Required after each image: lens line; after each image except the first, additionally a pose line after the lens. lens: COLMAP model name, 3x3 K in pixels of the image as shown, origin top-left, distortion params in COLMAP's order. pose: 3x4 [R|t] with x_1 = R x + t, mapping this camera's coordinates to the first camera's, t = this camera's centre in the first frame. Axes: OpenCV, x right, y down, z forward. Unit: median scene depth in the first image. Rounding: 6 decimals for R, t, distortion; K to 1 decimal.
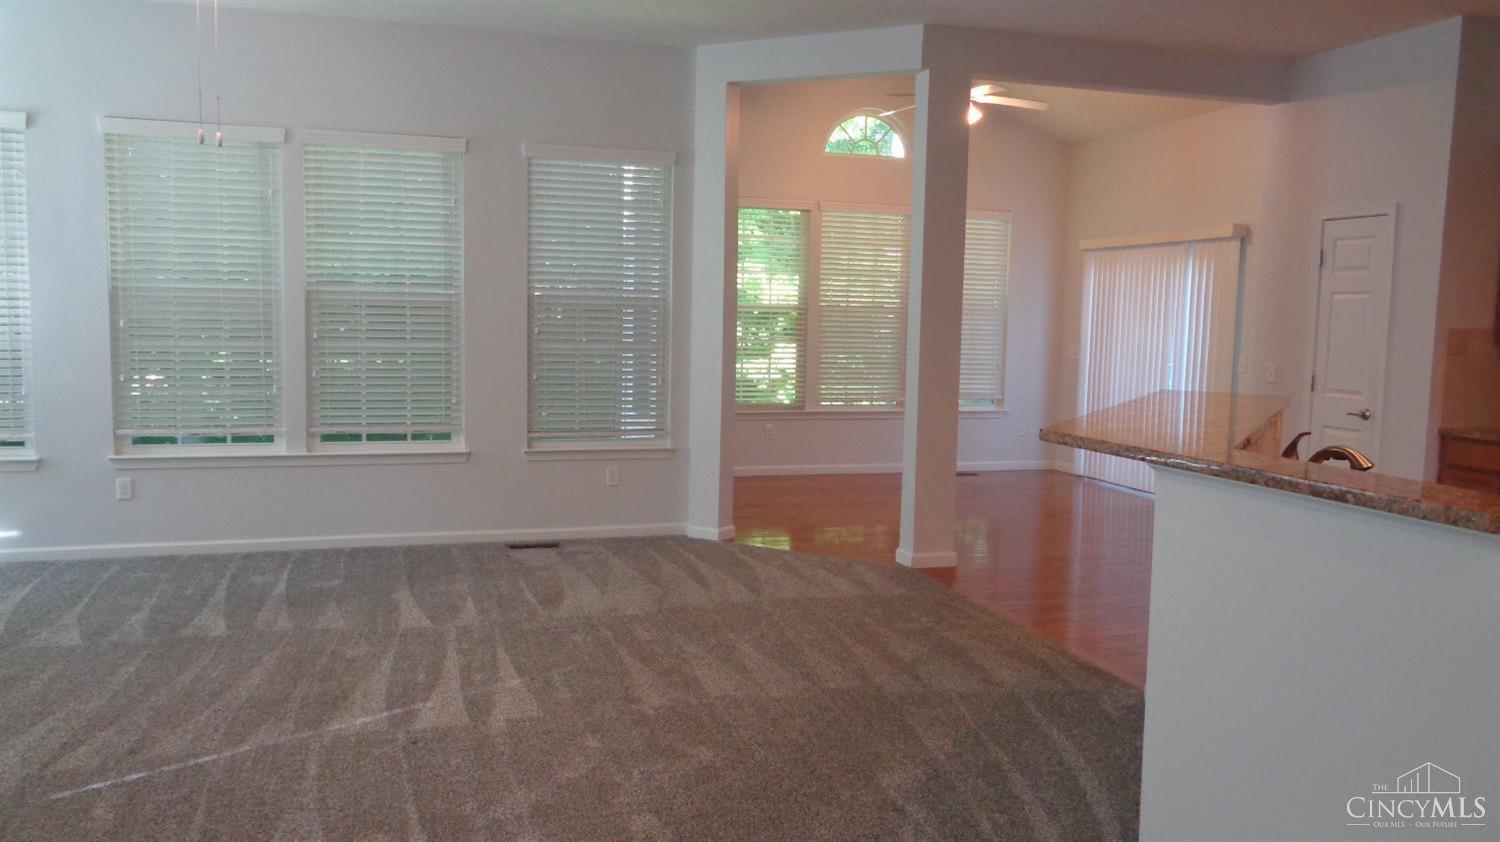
lens RADIAL K [[1150.8, 0, 744.8], [0, 1150.8, 414.7], [0, 0, 1]] dist [0.026369, 0.006480]
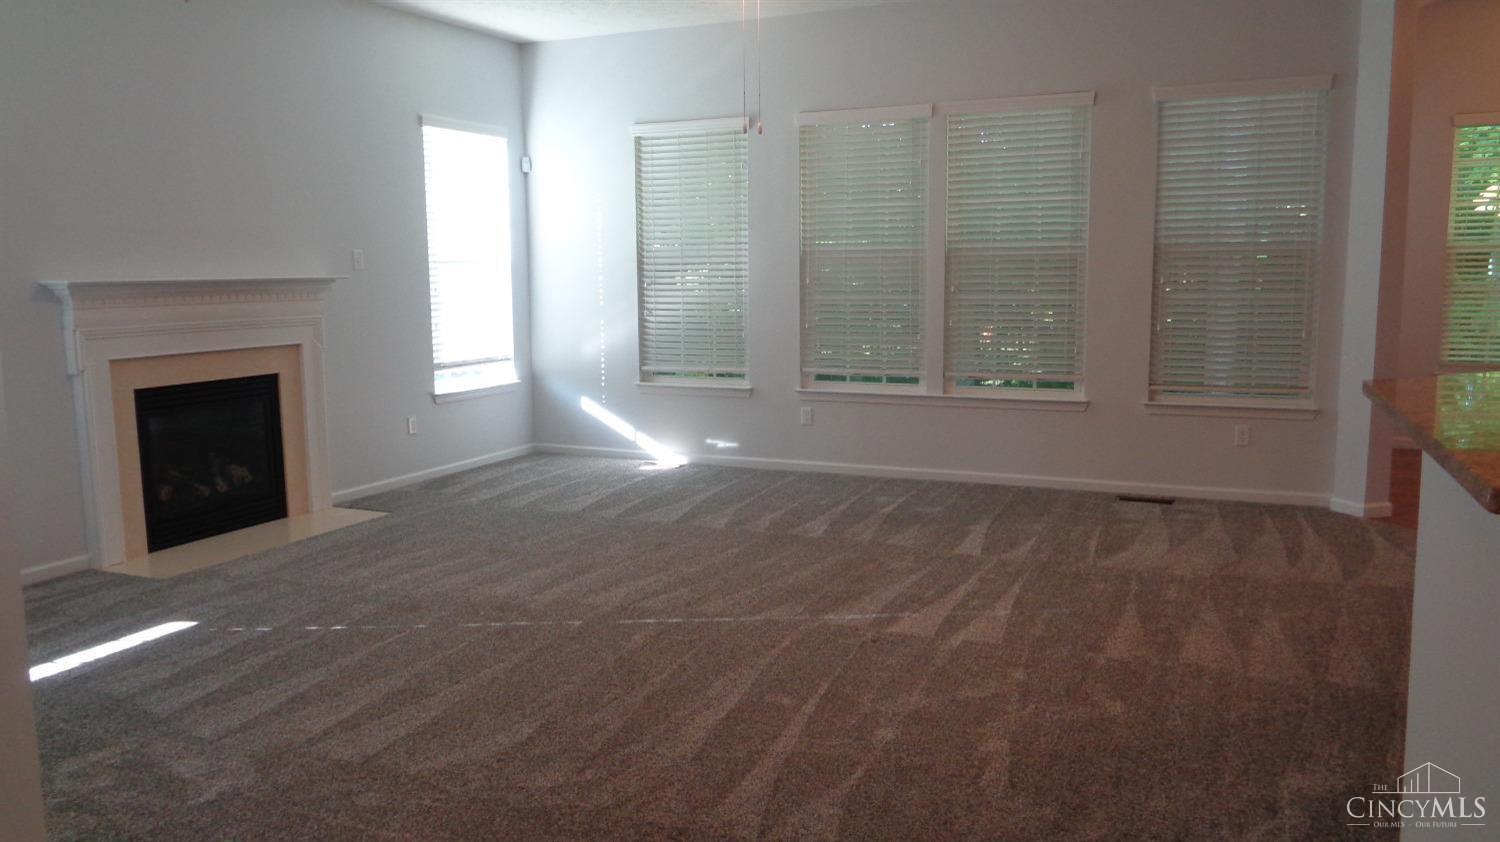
lens RADIAL K [[1150.8, 0, 744.8], [0, 1150.8, 414.7], [0, 0, 1]] dist [0.026369, 0.006480]
pose [[0.756433, 0.058538, -0.651446, 0.266689], [-0.034426, 0.998170, 0.049719, 0.005065], [0.653164, -0.015183, 0.757064, 0.039694]]
